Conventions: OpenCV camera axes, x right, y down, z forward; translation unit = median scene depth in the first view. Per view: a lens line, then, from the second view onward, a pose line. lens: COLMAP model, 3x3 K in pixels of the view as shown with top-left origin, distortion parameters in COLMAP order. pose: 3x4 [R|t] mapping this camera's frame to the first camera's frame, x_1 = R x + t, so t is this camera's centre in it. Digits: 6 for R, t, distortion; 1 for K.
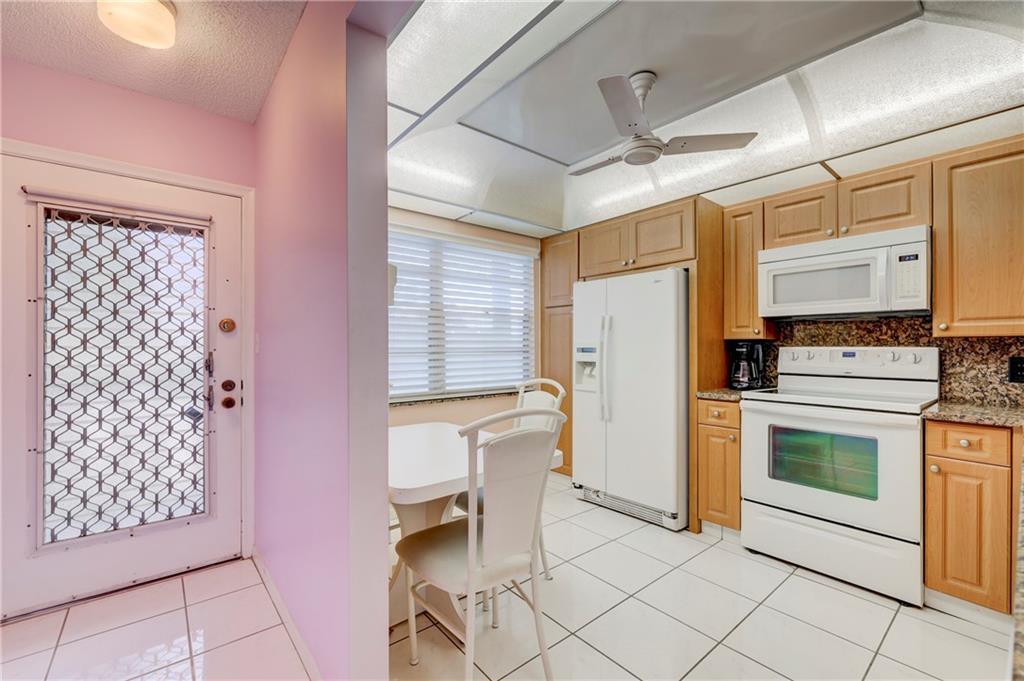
lens RADIAL K [[426.0, 0, 512.4], [0, 426.0, 341.7], [0, 0, 1]] dist [-0.003905, 0.000666]
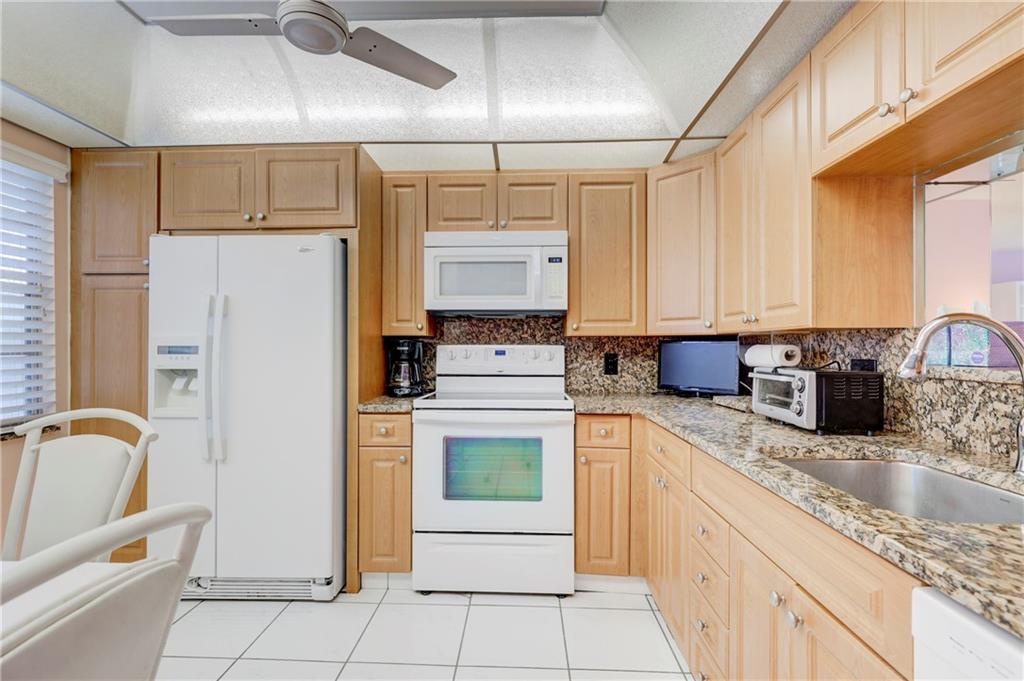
lens RADIAL K [[476.7, 0, 507.3], [0, 476.7, 343.9], [0, 0, 1]] dist [0.001586, -0.001415]
pose [[0.674940, 0.003387, 0.737865, -0.010733], [-0.009304, 0.999949, 0.003921, 0.005049], [-0.737814, -0.009512, 0.674937, 0.246619]]
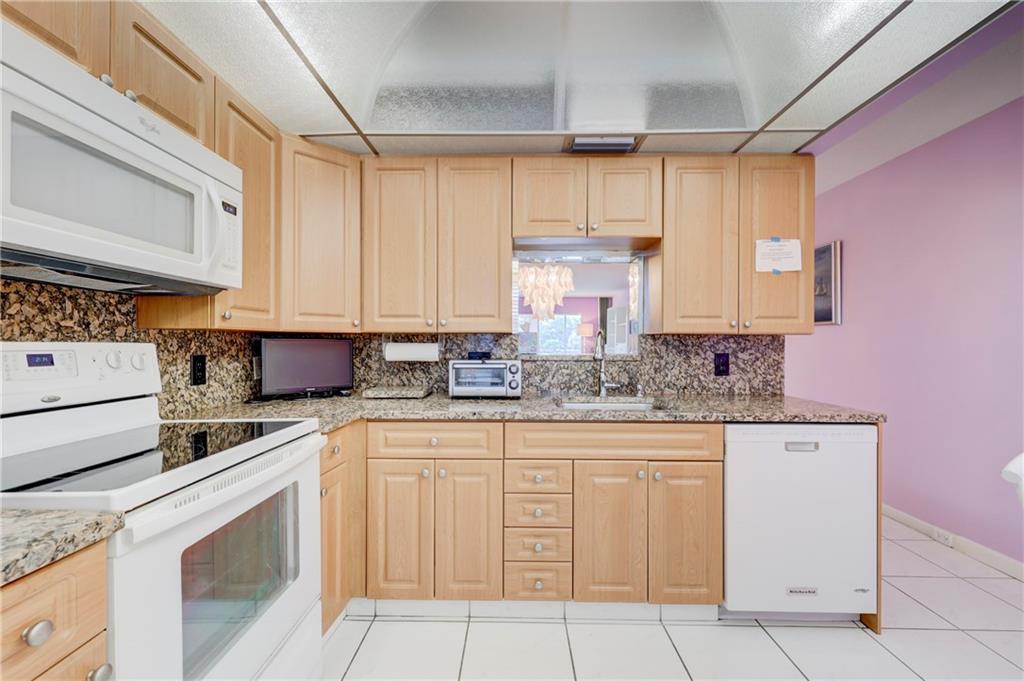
lens RADIAL K [[426.0, 0, 514.2], [0, 426.0, 339.4], [0, 0, 1]] dist [-0.003905, 0.000666]
pose [[-0.747935, 0.005043, 0.663753, 0.135131], [-0.008877, 0.999806, -0.017598, 0.012541], [-0.663713, -0.019054, -0.747744, 1.016911]]
